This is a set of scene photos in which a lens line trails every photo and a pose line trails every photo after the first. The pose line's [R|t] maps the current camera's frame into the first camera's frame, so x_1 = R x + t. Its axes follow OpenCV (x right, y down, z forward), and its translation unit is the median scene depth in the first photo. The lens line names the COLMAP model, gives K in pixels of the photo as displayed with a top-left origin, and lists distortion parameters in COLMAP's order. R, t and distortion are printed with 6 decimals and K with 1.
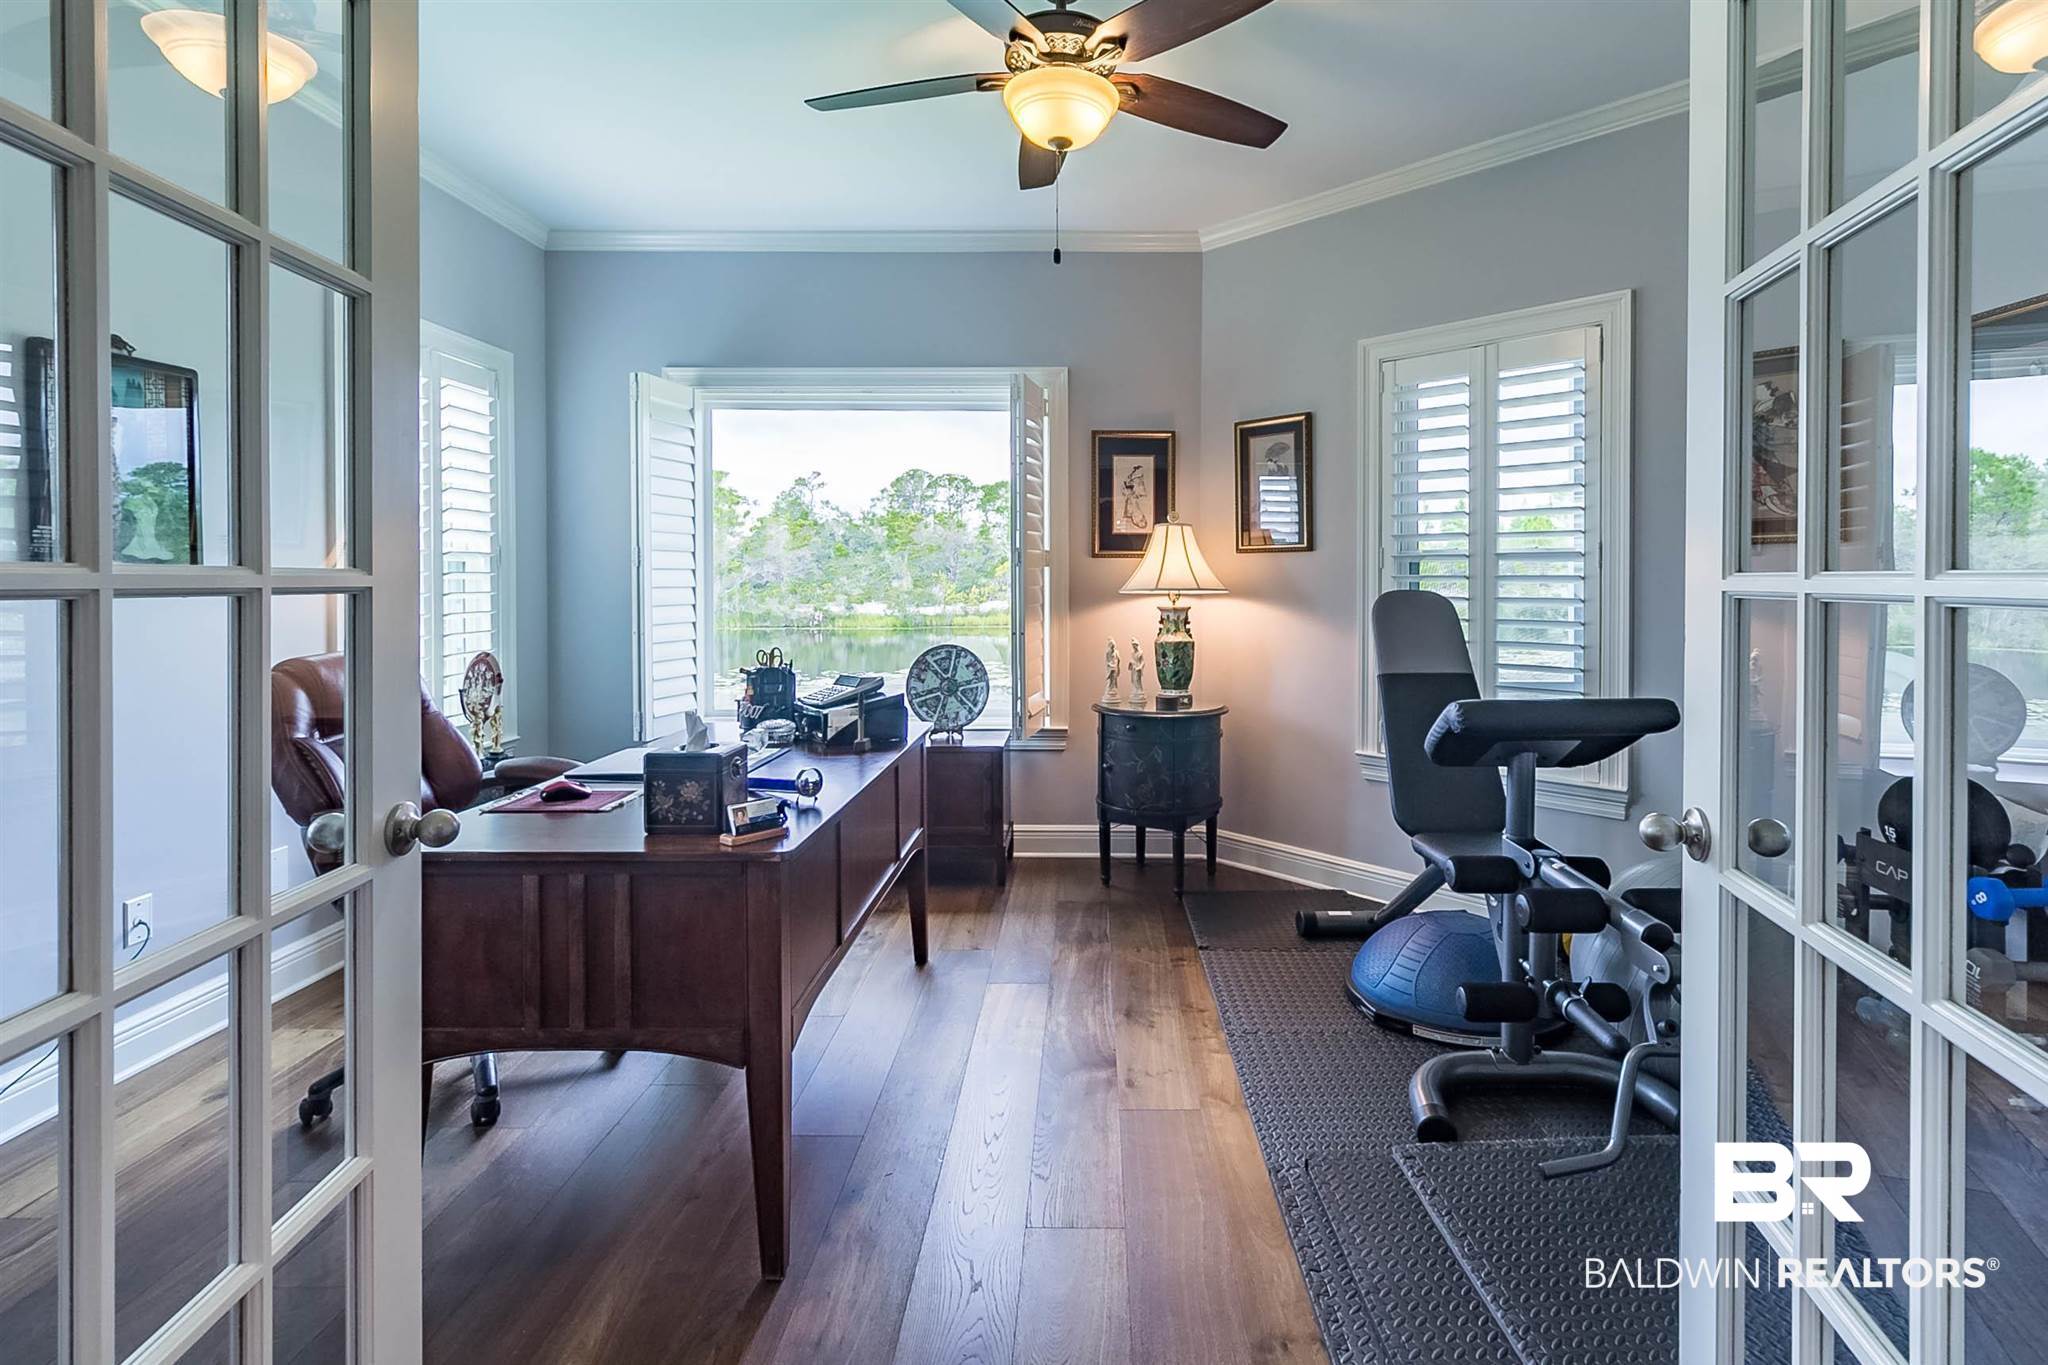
lens RADIAL K [[1007.0, 0, 1047.6], [0, 1007.0, 585.5], [0, 0, 1]] dist [0.000100, -0.000156]
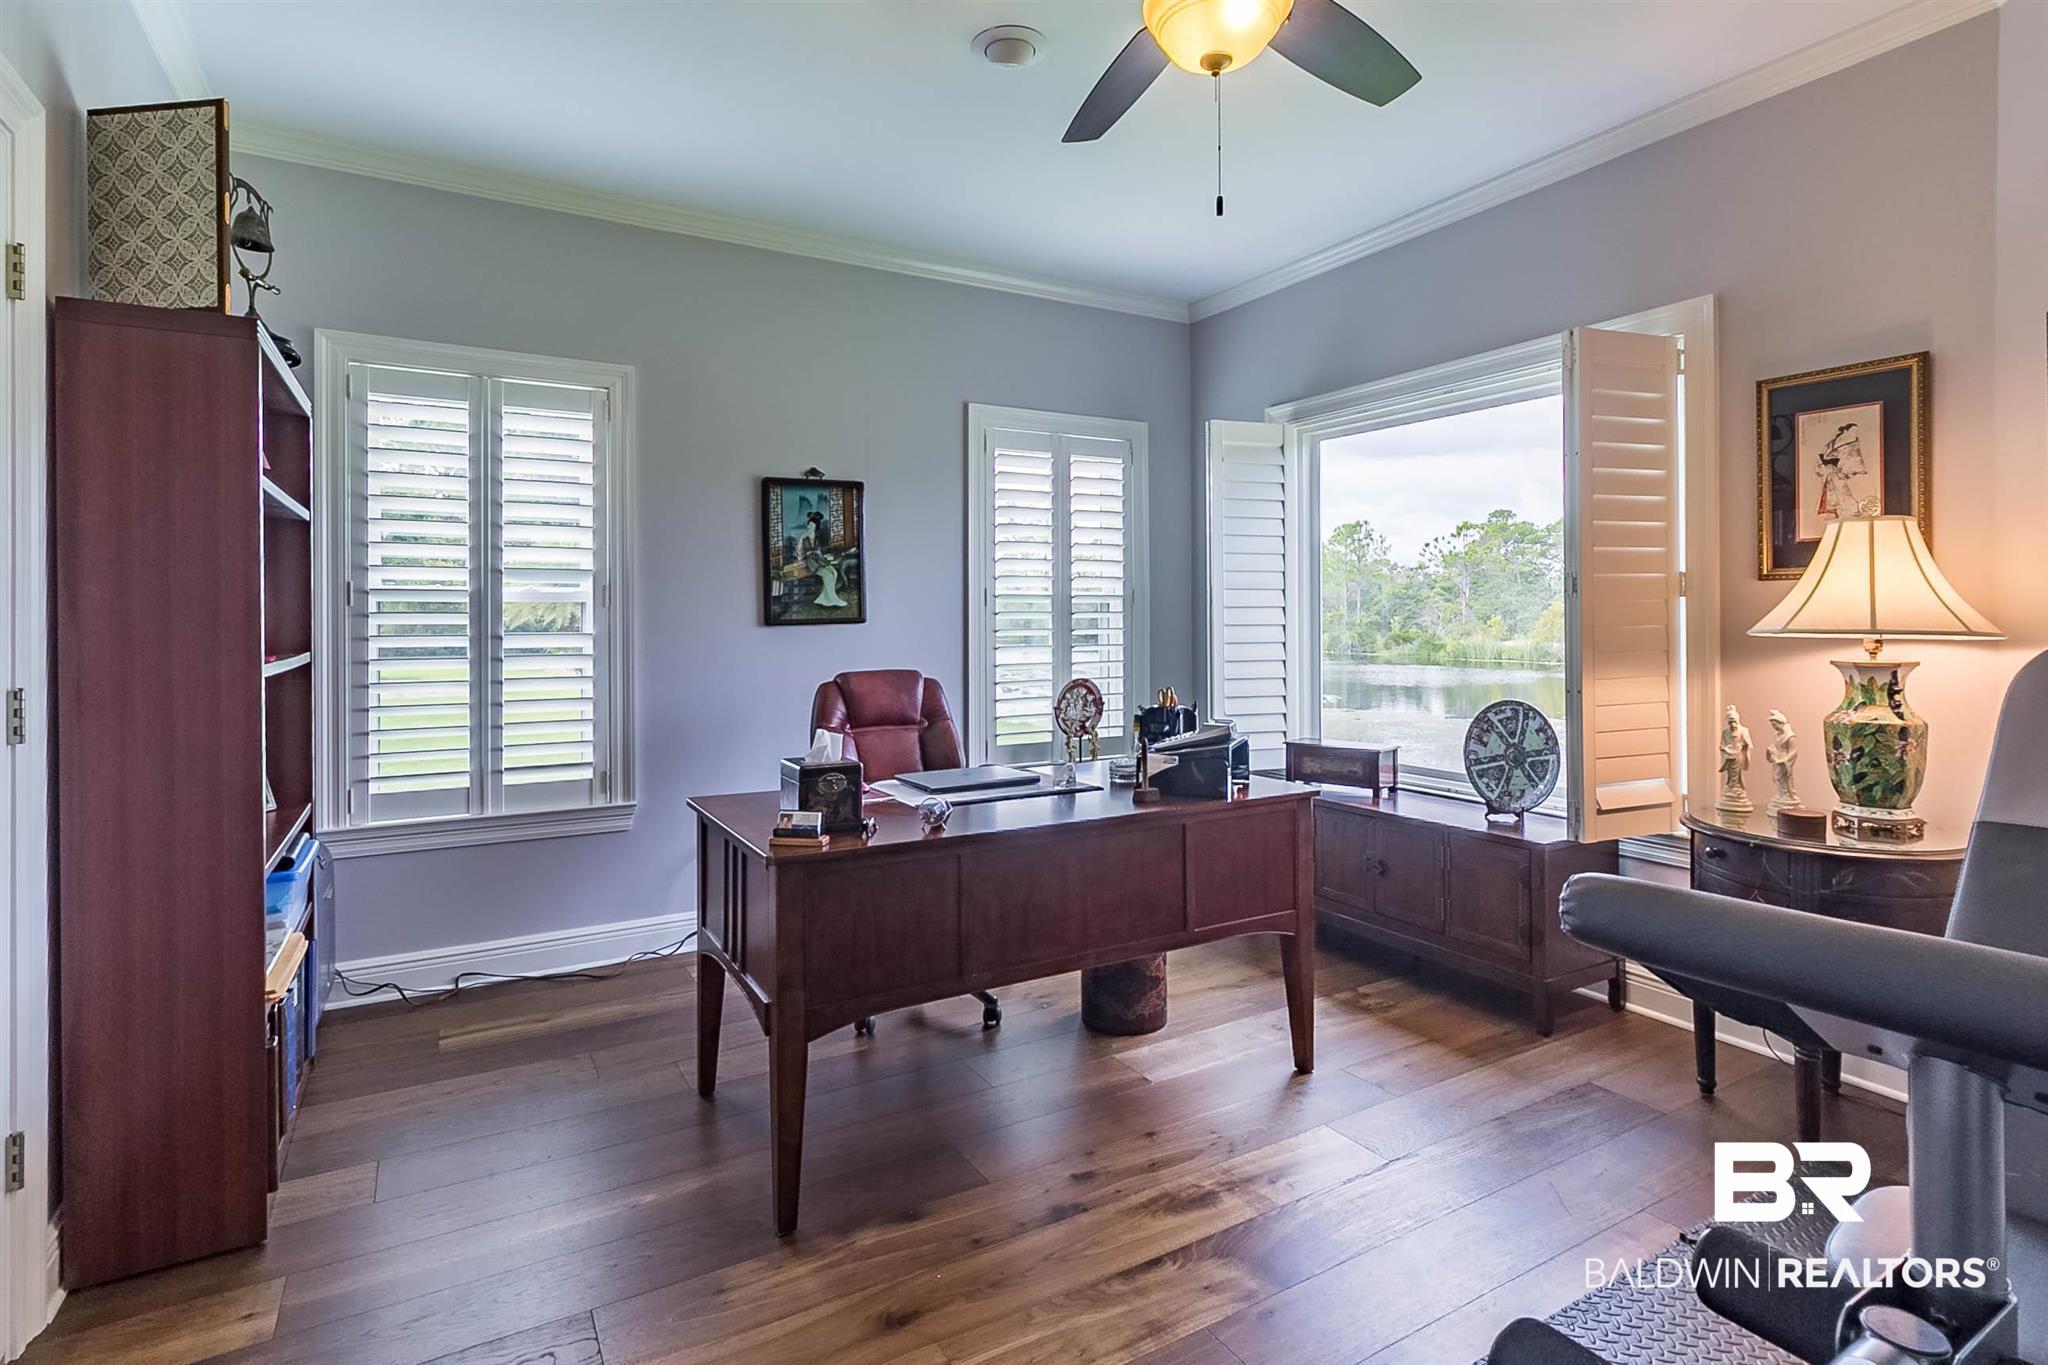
lens RADIAL K [[975.8, 0, 982.4], [0, 975.8, 618.9], [0, 0, 1]] dist [0.000225, -0.000380]
pose [[0.501968, -0.002481, -0.864883, 0.350186], [-0.001318, 0.999993, -0.003634, -0.000656], [0.864885, 0.002964, 0.501960, 0.279380]]
